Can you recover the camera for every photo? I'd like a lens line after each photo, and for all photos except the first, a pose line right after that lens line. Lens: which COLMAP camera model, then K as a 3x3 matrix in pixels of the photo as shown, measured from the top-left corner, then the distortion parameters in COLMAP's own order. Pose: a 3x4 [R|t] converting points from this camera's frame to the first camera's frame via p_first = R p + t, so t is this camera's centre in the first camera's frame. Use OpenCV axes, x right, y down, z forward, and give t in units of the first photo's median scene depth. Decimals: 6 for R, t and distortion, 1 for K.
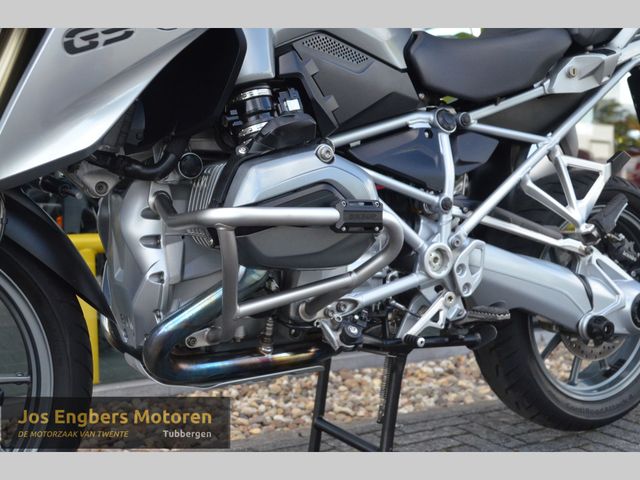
lens RADIAL K [[805.3, 0, 341.4], [0, 805.3, 242.8], [0, 0, 1]] dist [0.011968, 0.040607]
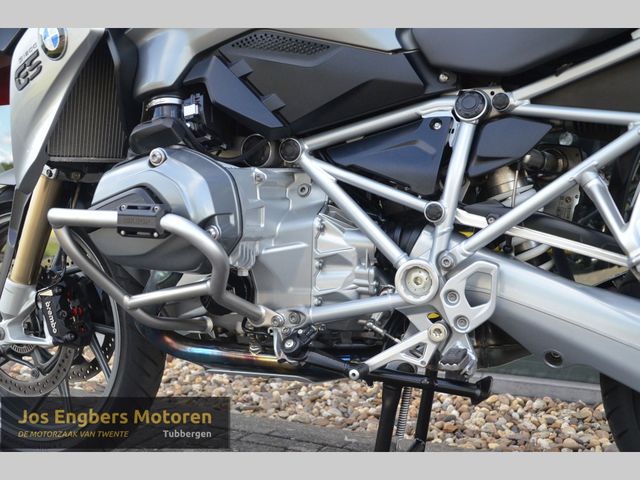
lens RADIAL K [[686.3, 0, 335.0], [0, 686.3, 241.8], [0, 0, 1]] dist [0.010620, 0.027004]
pose [[0.578280, 0.061568, -0.813512, 0.656772], [-0.056594, 0.997774, 0.035283, -0.039226], [0.813873, 0.025637, 0.580477, 0.555179]]
